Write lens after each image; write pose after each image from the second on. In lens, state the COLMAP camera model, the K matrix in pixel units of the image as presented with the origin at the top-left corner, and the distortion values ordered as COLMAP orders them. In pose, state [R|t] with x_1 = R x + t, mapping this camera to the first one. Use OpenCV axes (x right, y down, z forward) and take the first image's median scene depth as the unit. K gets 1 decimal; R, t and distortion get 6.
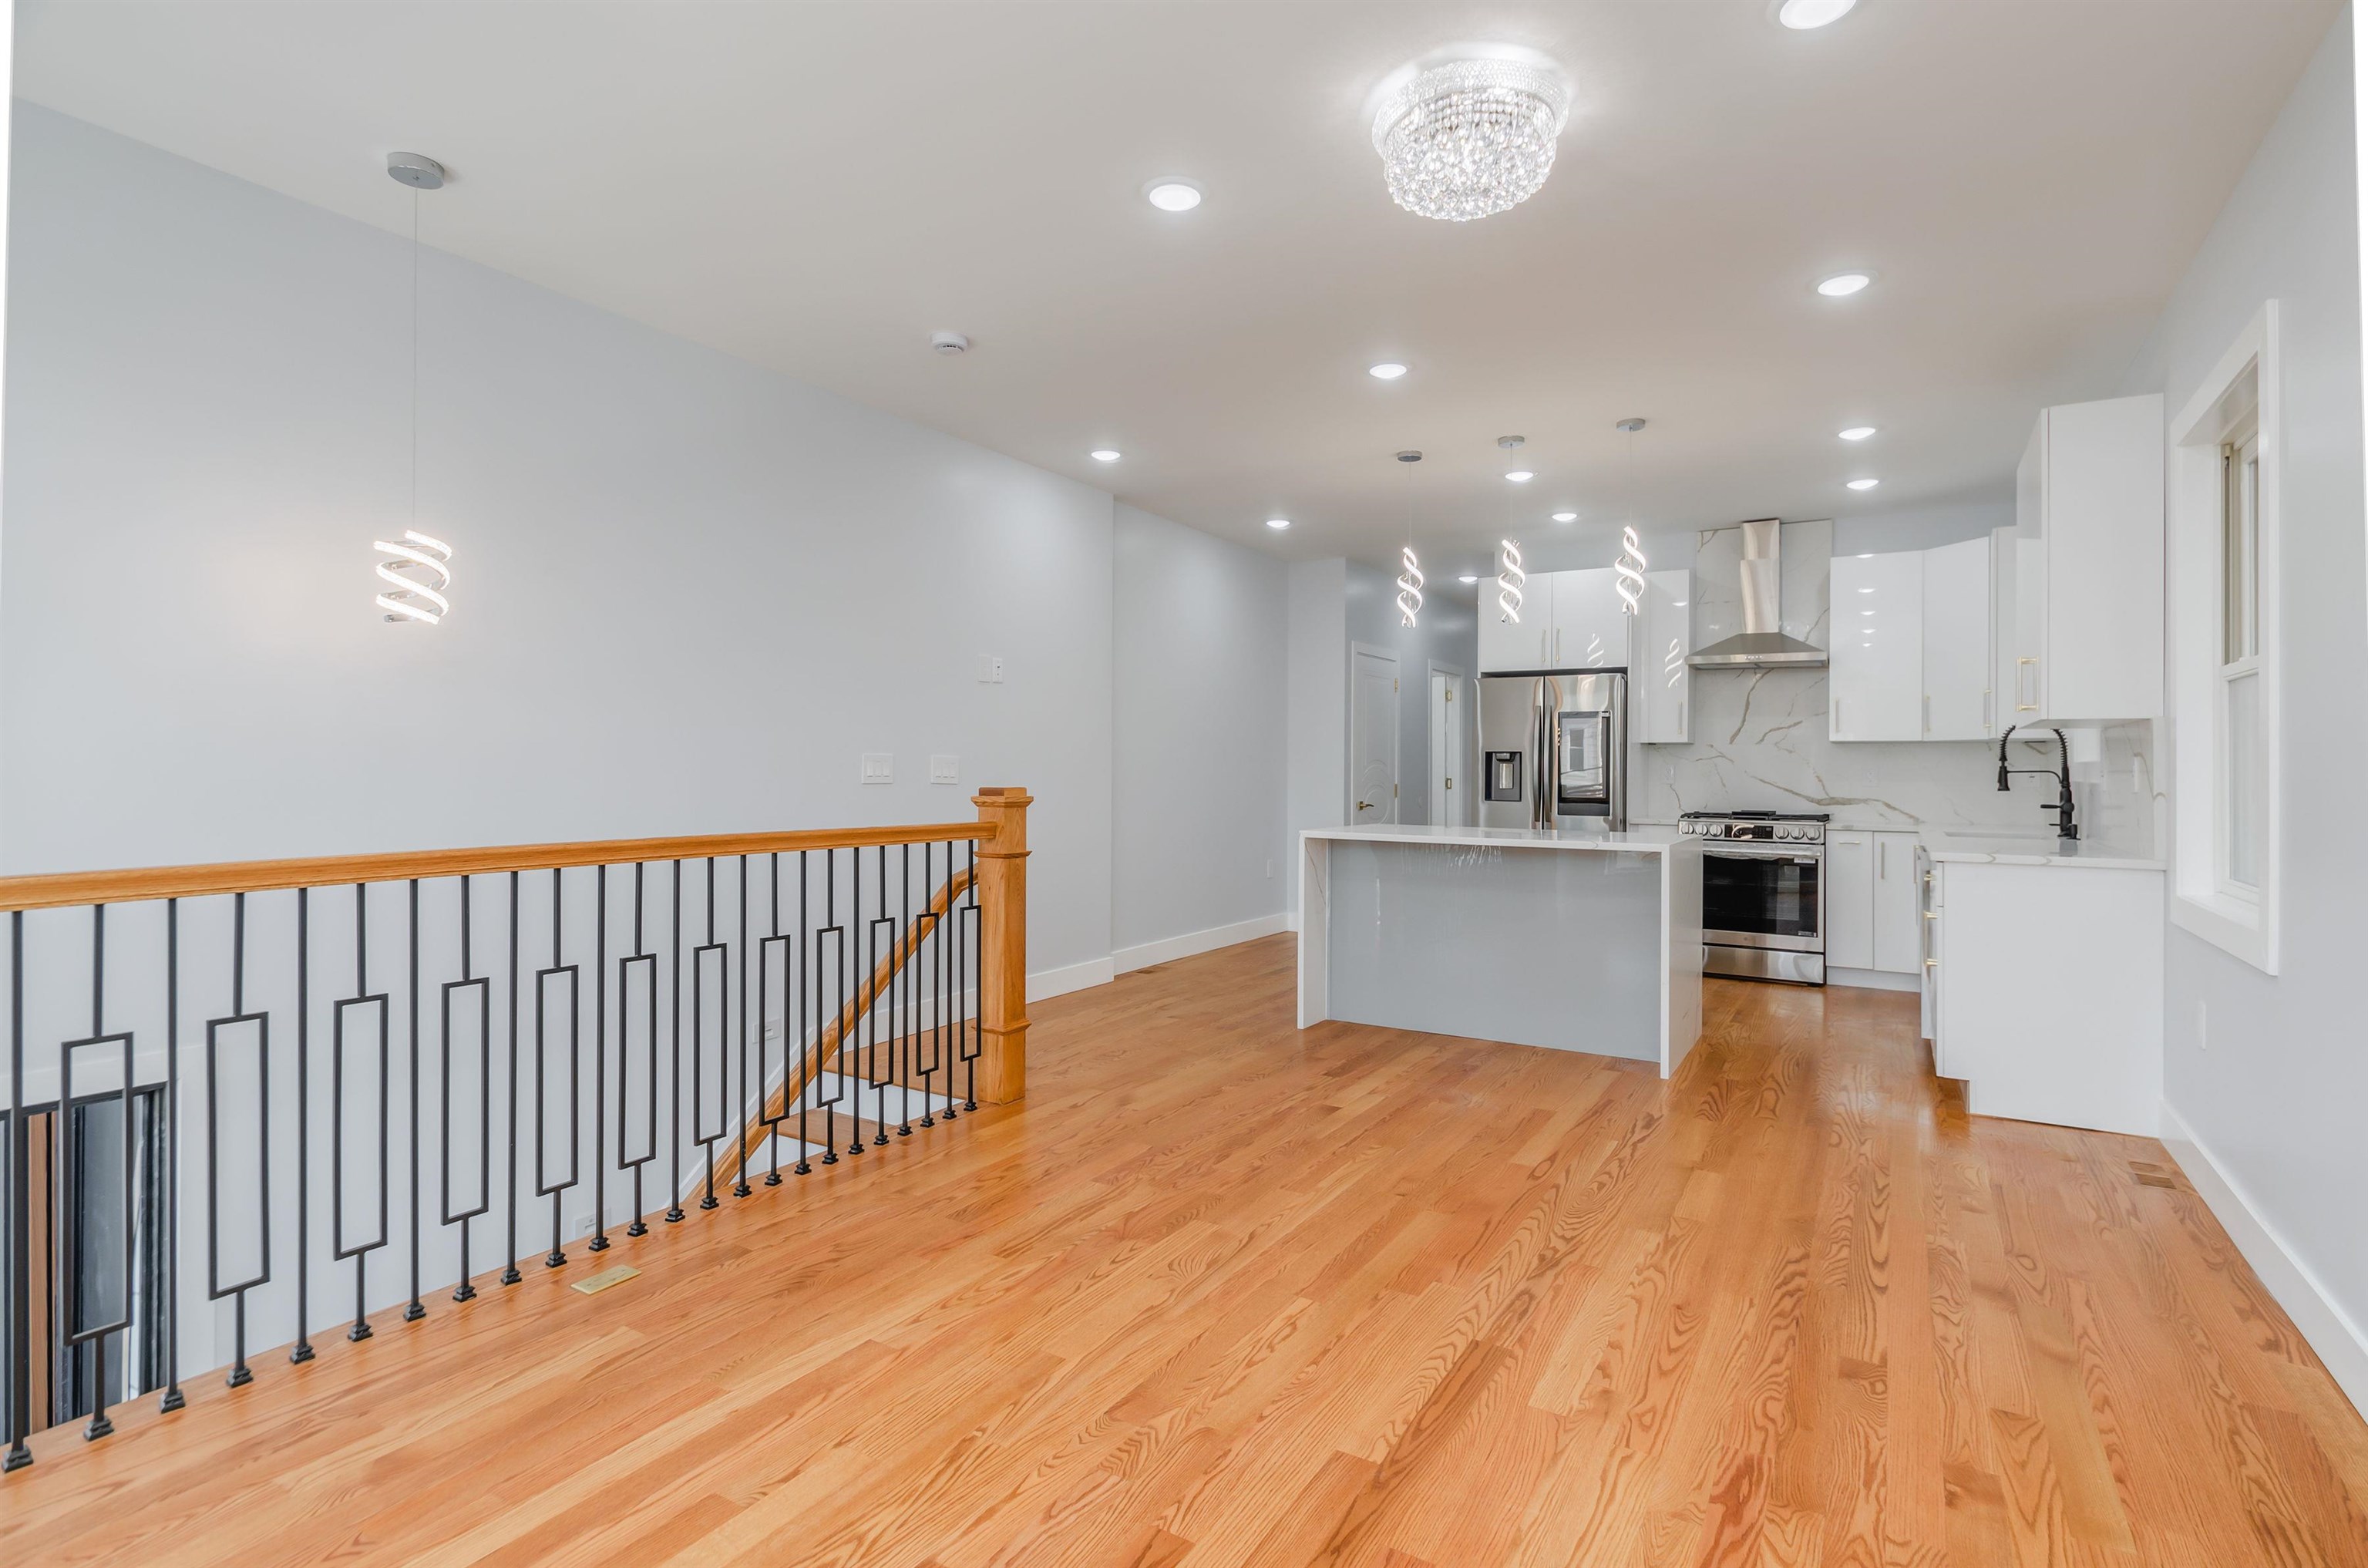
lens RADIAL K [[1145.8, 0, 1212.7], [0, 1145.8, 753.4], [0, 0, 1]] dist [0.001729, -0.001306]
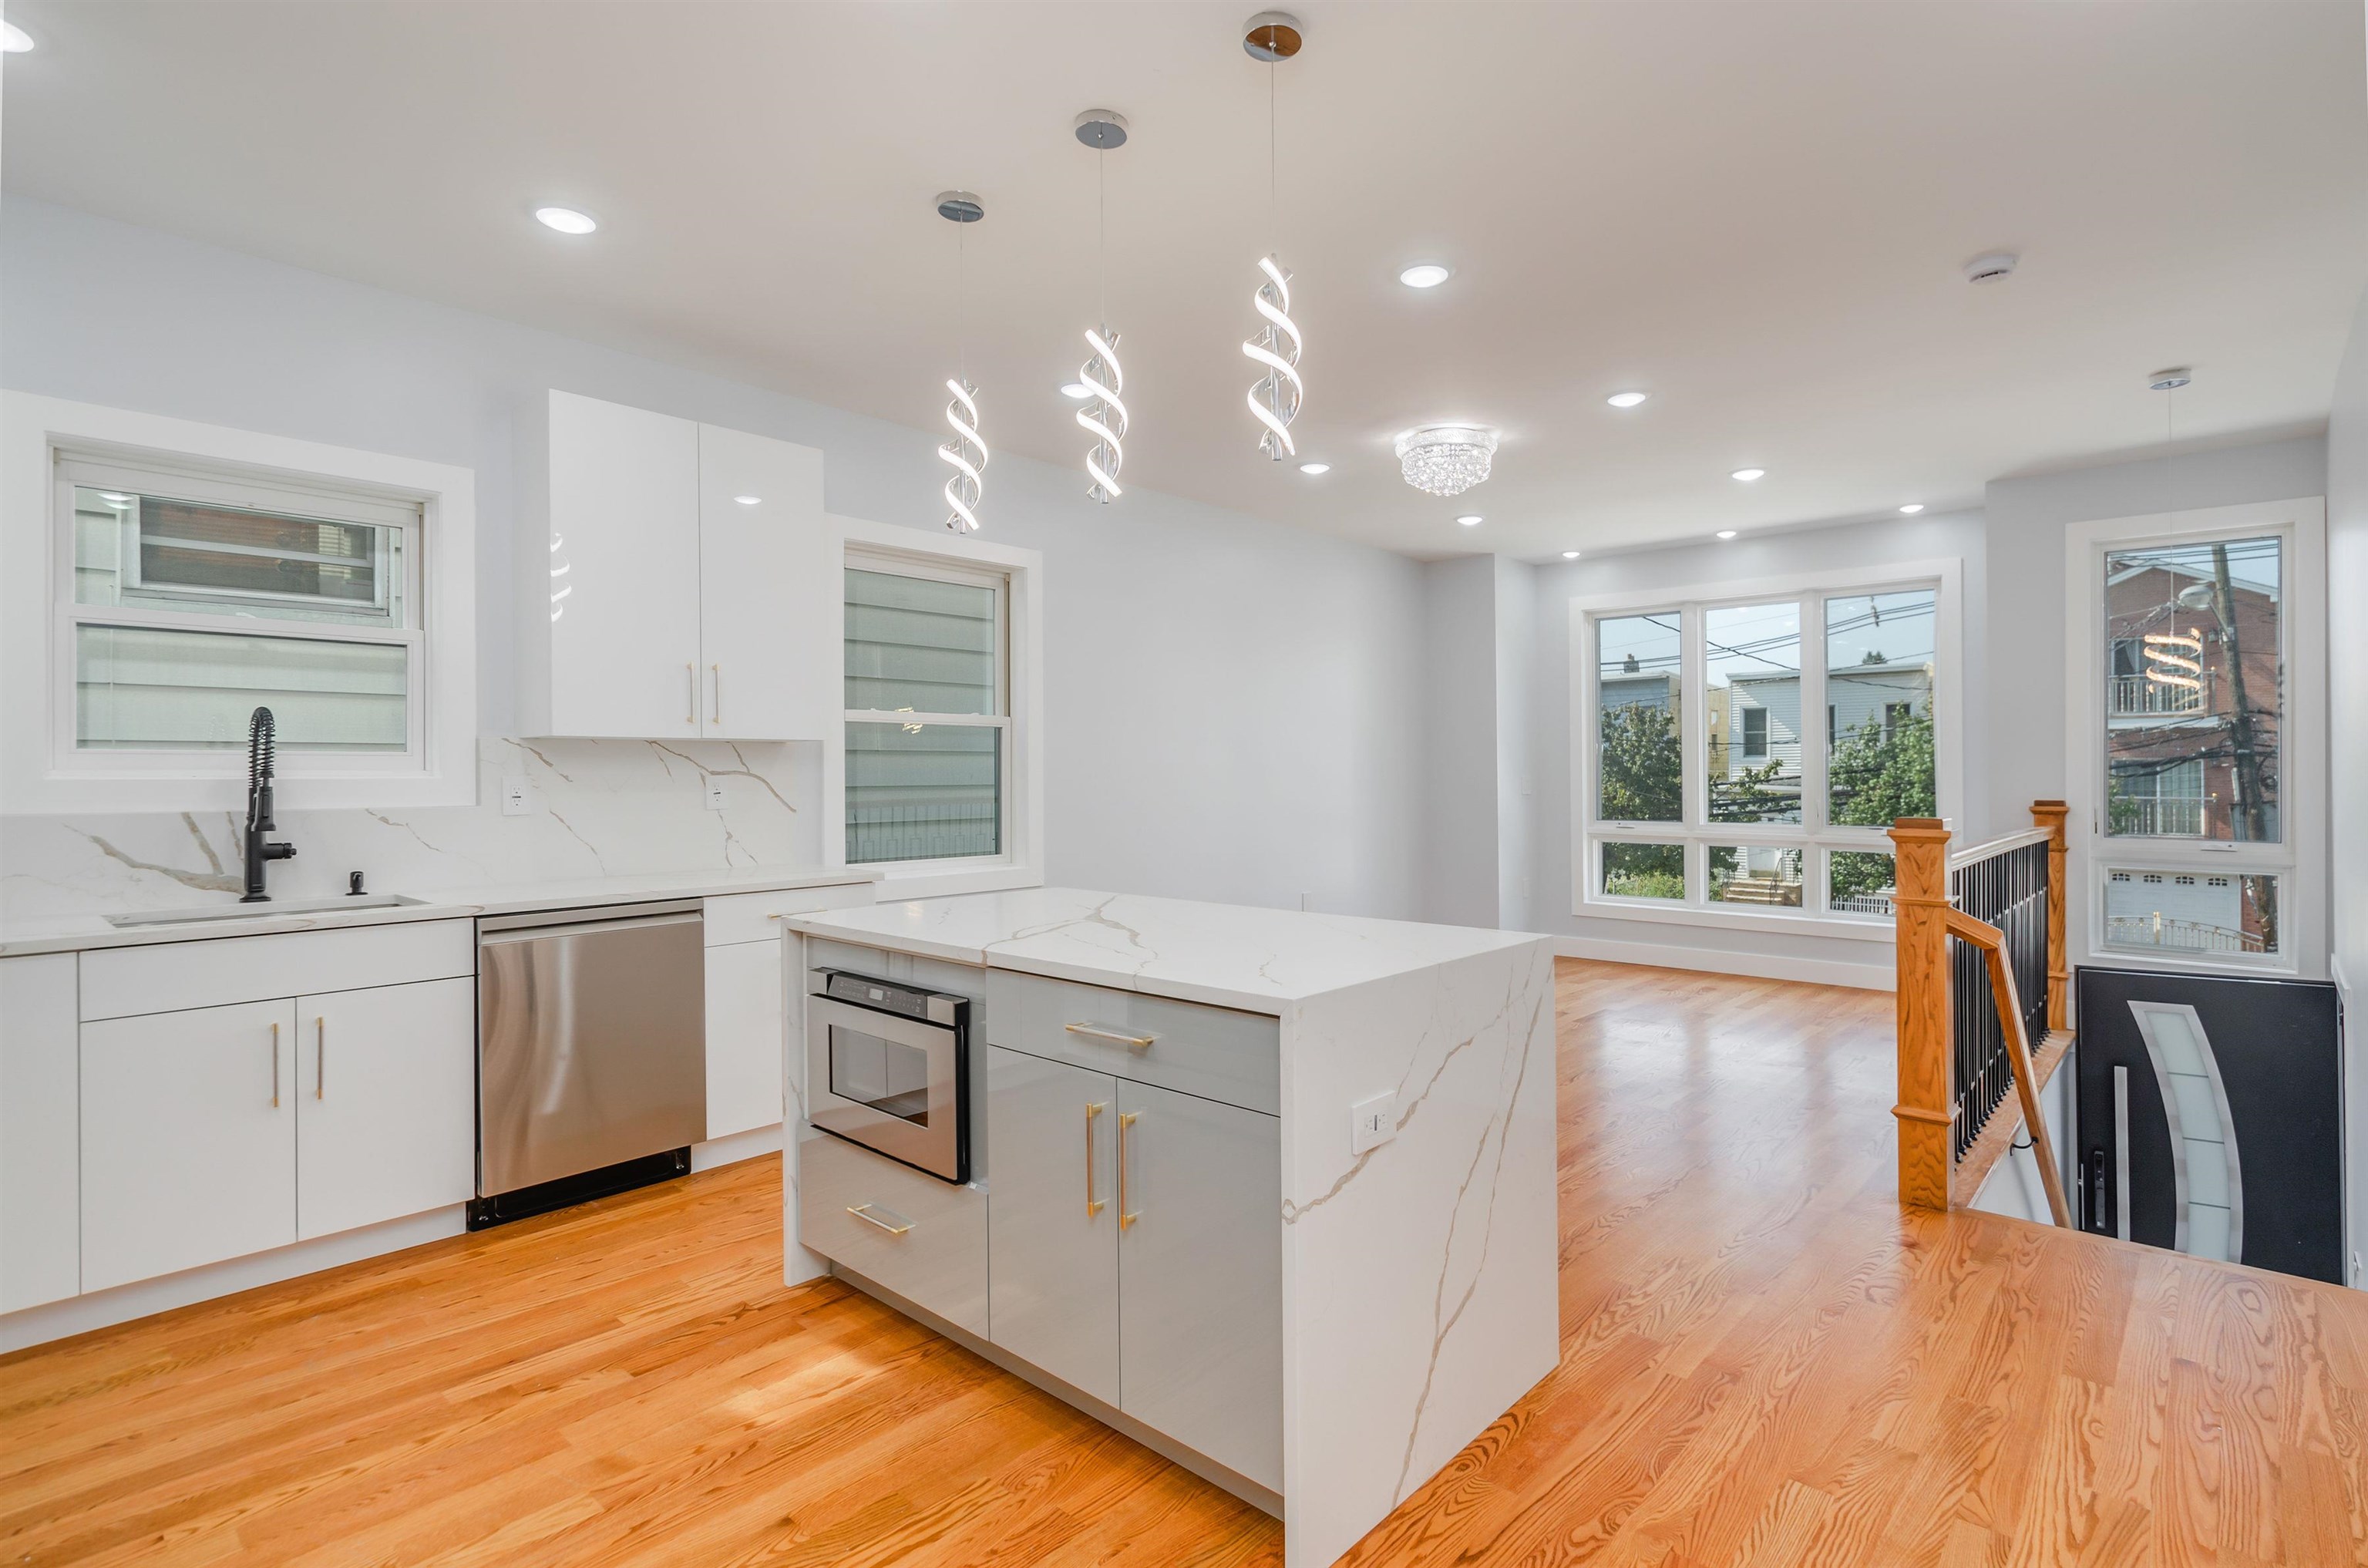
lens RADIAL K [[1145.8, 0, 1212.7], [0, 1145.8, 753.4], [0, 0, 1]] dist [0.001729, -0.001306]
pose [[-0.981014, 0.002324, 0.193924, 0.098438], [-0.003211, 0.999597, -0.028221, 0.007501], [-0.193911, -0.028308, -0.980611, 1.213477]]
